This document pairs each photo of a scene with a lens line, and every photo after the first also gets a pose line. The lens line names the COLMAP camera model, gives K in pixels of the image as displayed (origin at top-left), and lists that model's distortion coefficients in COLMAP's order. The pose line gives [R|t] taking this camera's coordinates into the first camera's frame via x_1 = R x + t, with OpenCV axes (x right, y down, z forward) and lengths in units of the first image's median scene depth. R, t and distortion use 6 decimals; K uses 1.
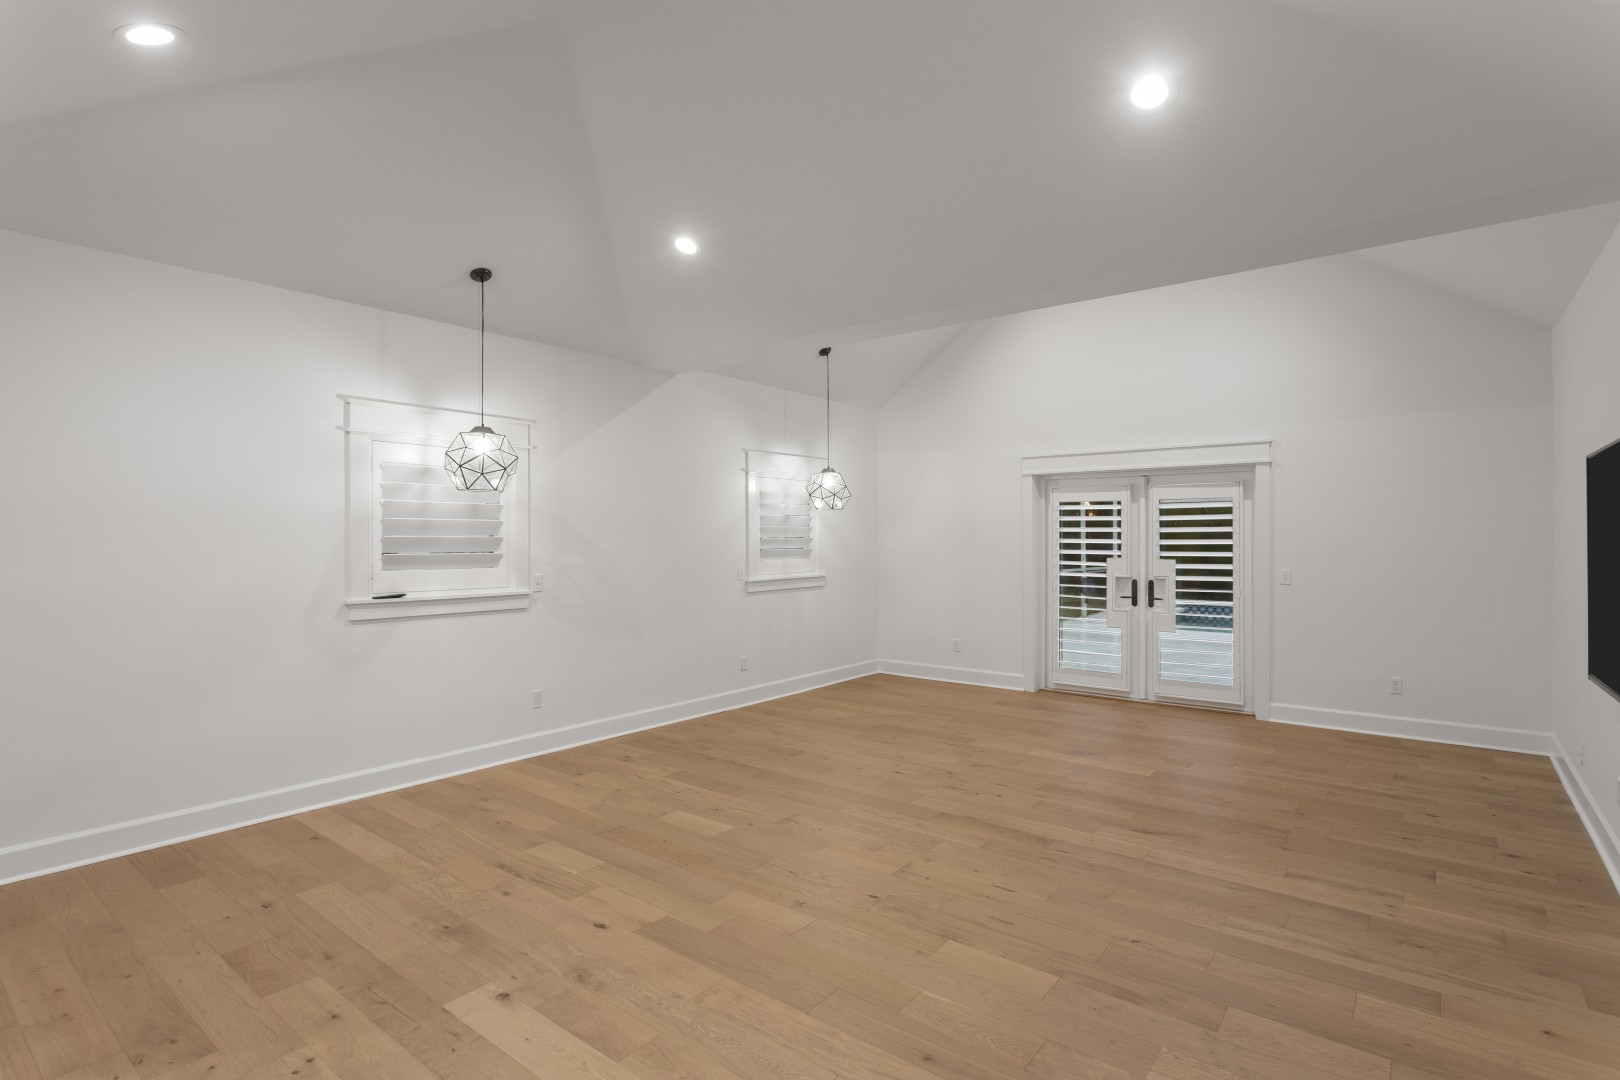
lens RADIAL K [[803.6, 0, 818.1], [0, 803.6, 537.9], [0, 0, 1]] dist [-0.009669, 0.002277]
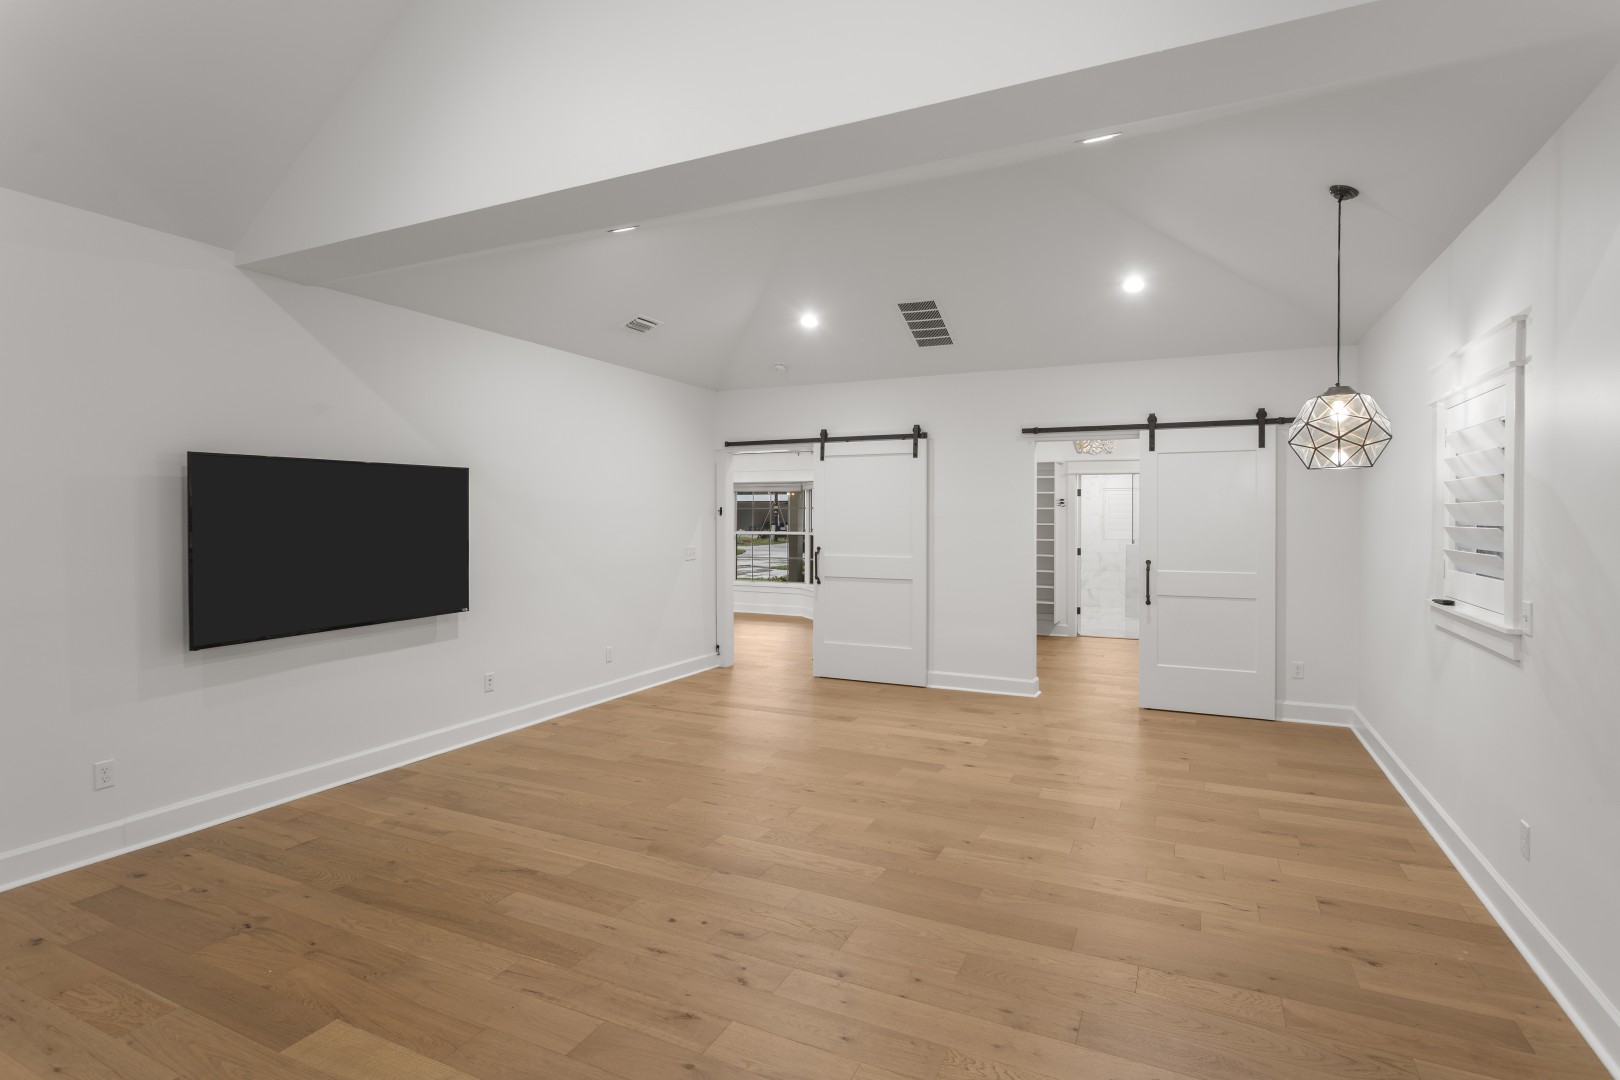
lens RADIAL K [[803.6, 0, 816.4], [0, 803.6, 532.1], [0, 0, 1]] dist [-0.009669, 0.002277]
pose [[-0.976238, 0.002002, -0.216691, 0.313604], [-0.001553, 0.999867, 0.016236, -0.010085], [0.216694, 0.016187, -0.976105, 2.070383]]
